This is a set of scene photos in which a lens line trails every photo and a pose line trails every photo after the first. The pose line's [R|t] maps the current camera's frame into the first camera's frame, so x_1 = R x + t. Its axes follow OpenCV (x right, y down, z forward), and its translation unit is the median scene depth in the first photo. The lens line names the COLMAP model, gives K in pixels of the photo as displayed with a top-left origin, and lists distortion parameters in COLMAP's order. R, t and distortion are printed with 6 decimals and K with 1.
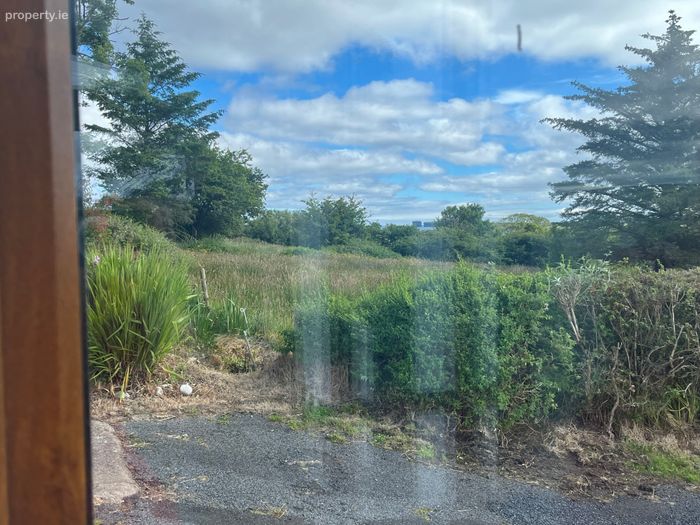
lens RADIAL K [[735.3, 0, 347.8], [0, 735.3, 268.1], [0, 0, 1]] dist [0.003434, 0.000000]
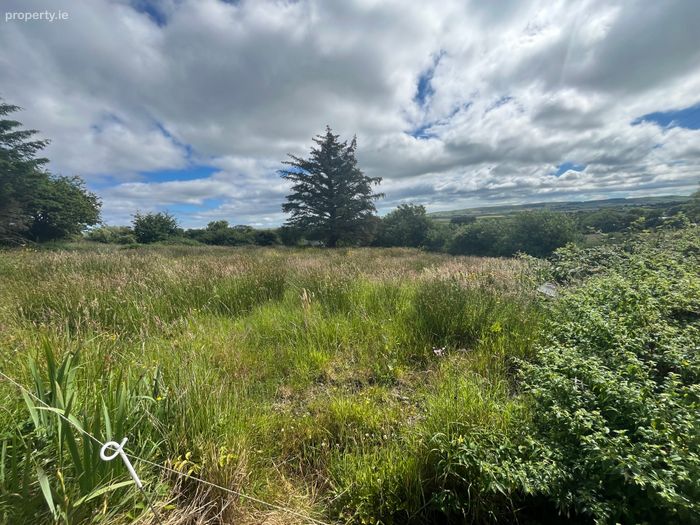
lens RADIAL K [[283.2, 0, 351.5], [0, 283.2, 262.4], [0, 0, 1]] dist [-0.012909, -0.000390]
pose [[0.813002, -0.109200, 0.571929, -0.041320], [0.076880, 0.993788, 0.080462, -0.002273], [-0.577163, -0.021446, 0.816348, 0.289472]]
